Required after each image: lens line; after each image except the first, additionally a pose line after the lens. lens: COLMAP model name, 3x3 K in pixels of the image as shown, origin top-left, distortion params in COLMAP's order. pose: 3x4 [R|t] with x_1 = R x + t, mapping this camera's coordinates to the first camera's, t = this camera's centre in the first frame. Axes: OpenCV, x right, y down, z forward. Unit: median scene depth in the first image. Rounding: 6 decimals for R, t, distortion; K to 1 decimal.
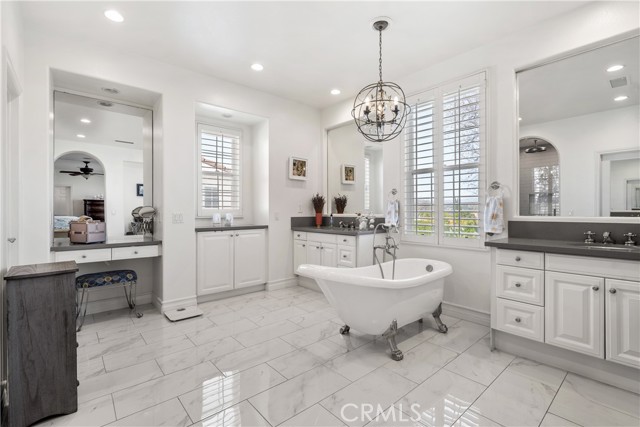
lens RADIAL K [[290.0, 0, 318.8], [0, 290.0, 212.9], [0, 0, 1]] dist [0.001035, -0.000345]
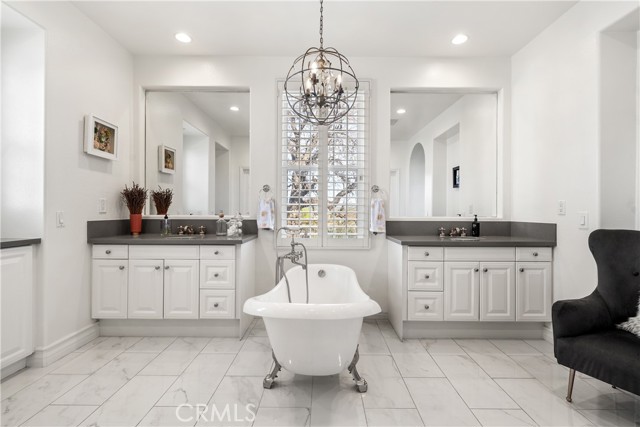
lens RADIAL K [[290.0, 0, 320.3], [0, 290.0, 212.5], [0, 0, 1]] dist [0.001035, -0.000345]
pose [[0.656345, 0.002664, 0.754456, -0.274502], [-0.000672, 0.999995, -0.002946, -0.001268], [-0.754461, 0.001427, 0.656344, 0.338995]]
